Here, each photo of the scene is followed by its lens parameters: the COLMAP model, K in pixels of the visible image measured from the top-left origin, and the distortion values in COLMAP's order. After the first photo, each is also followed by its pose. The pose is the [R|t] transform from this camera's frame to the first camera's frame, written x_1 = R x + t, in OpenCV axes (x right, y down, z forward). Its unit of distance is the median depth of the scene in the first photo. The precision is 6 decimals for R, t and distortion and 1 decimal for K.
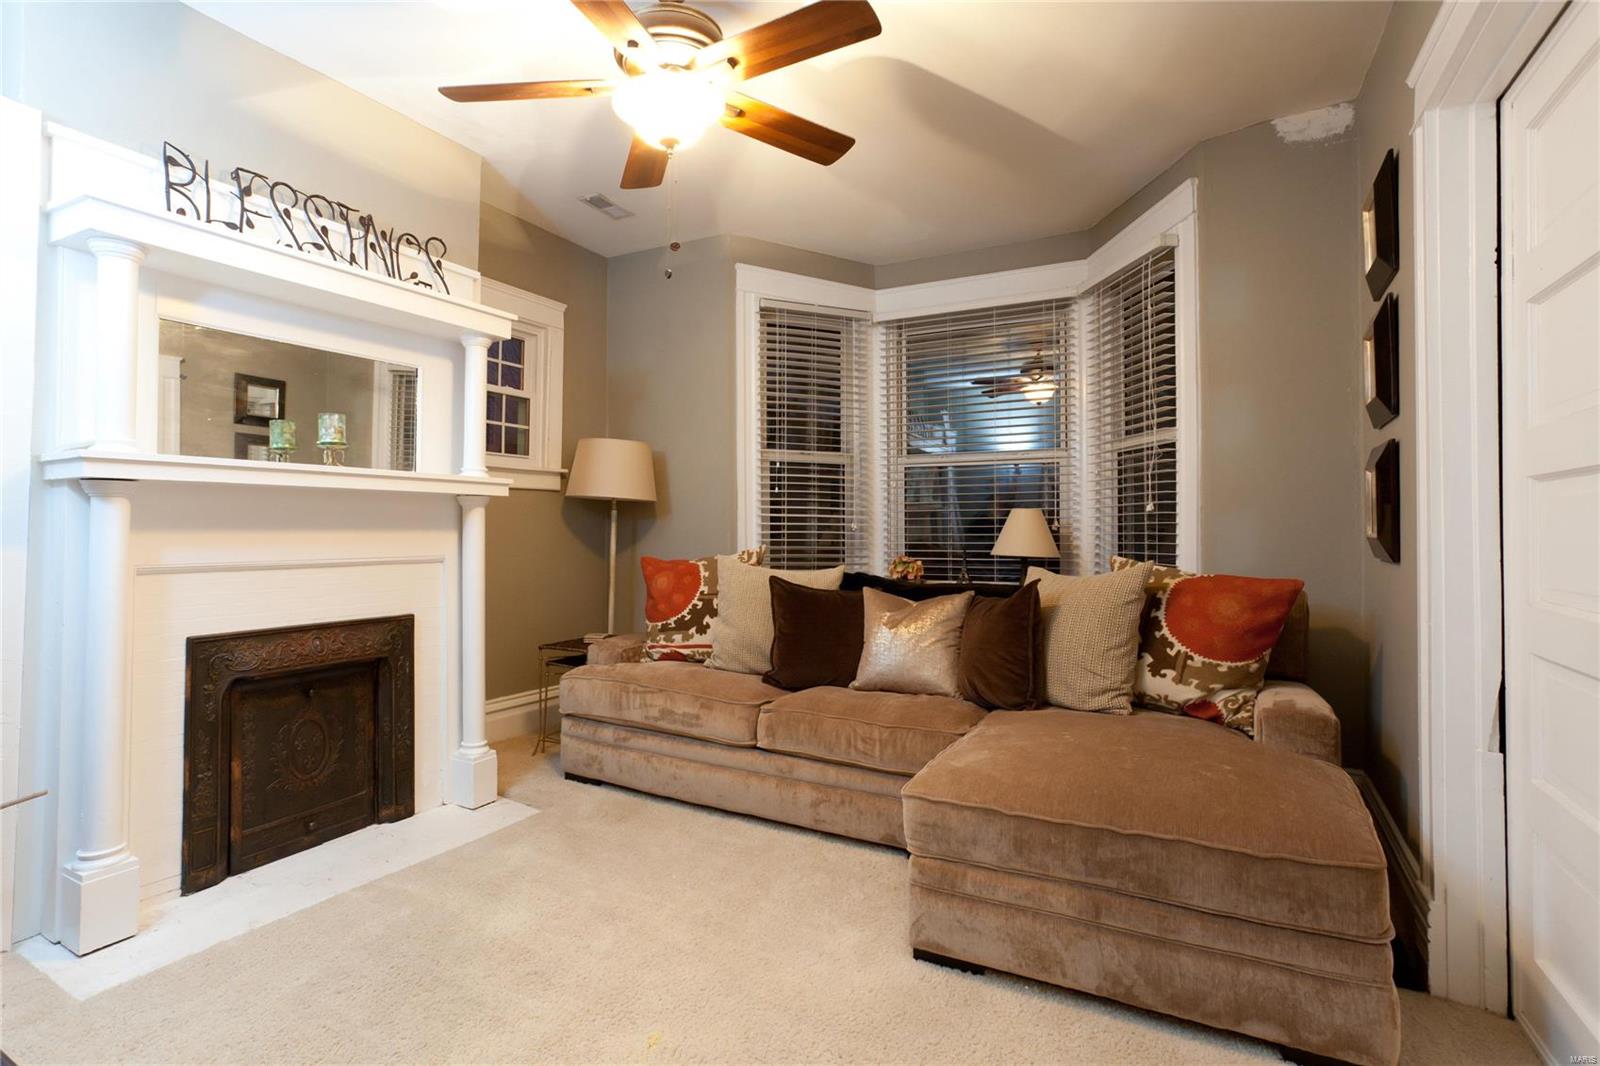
lens RADIAL K [[768.4, 0, 762.0], [0, 768.4, 527.1], [0, 0, 1]] dist [-0.059229, 0.036282]
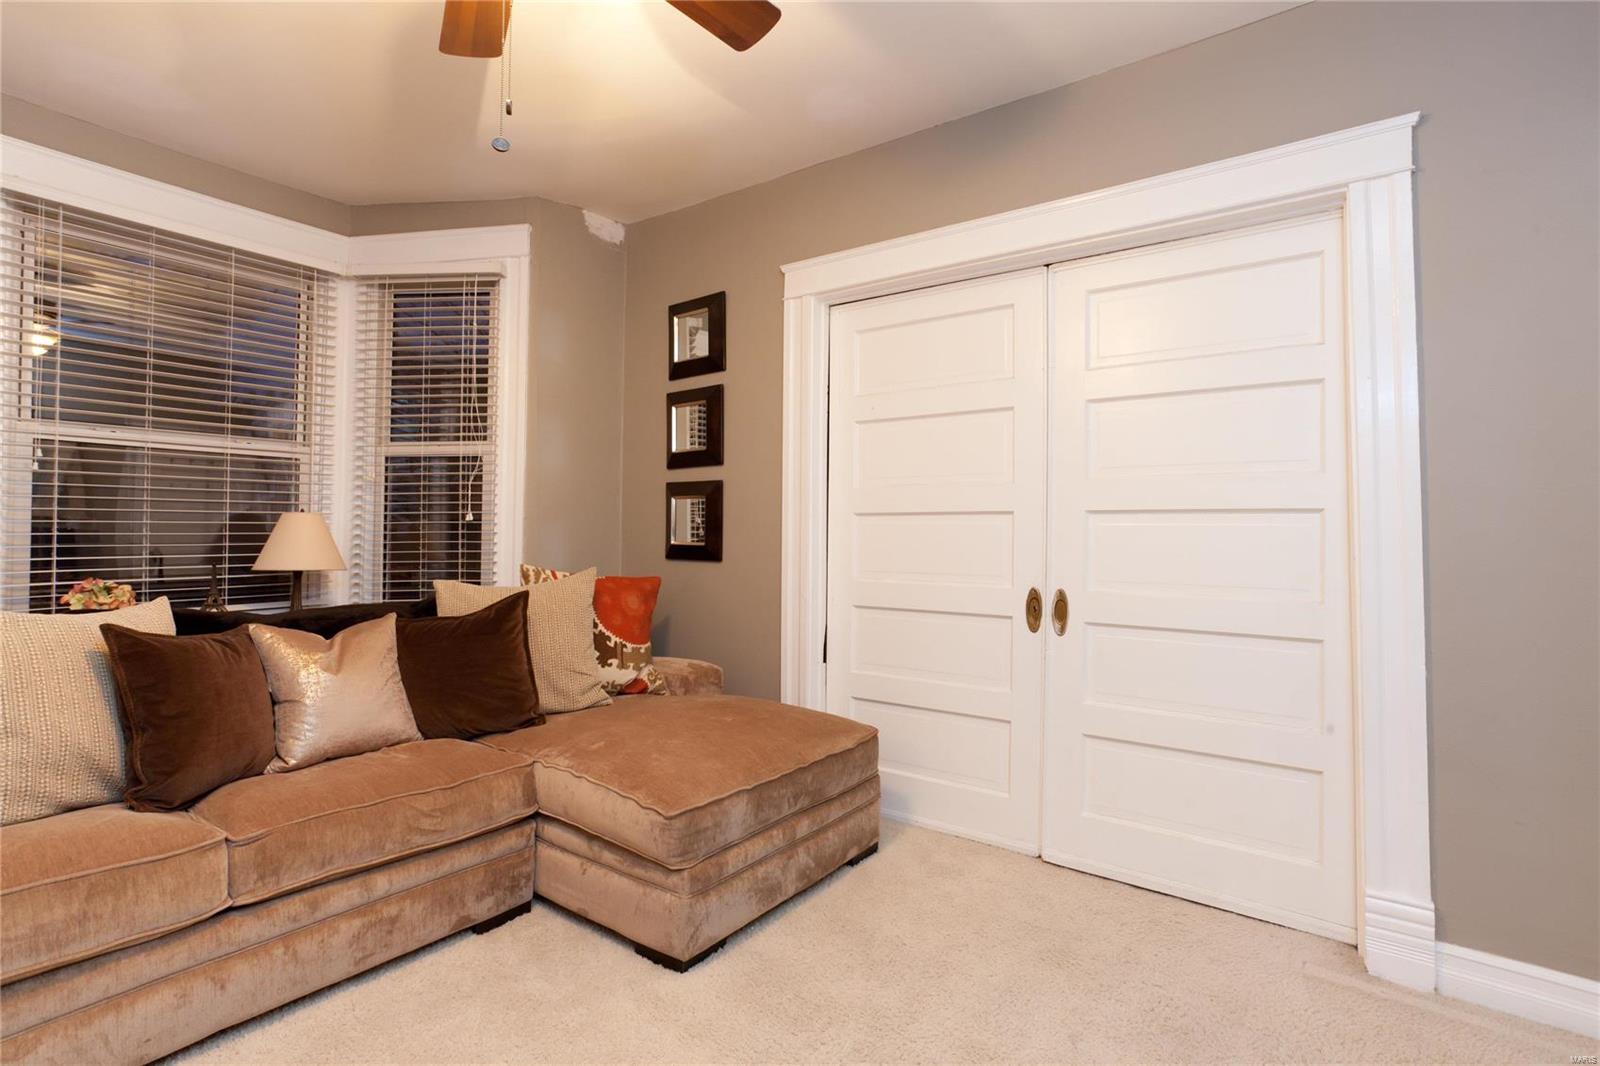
lens RADIAL K [[775.4, 0, 771.5], [0, 775.4, 528.6], [0, 0, 1]] dist [-0.059842, 0.041361]
pose [[0.150608, 0.007178, 0.988567, -0.605584], [-0.007570, 0.999953, -0.006107, -0.008674], [-0.988565, -0.006563, 0.150655, 0.569476]]
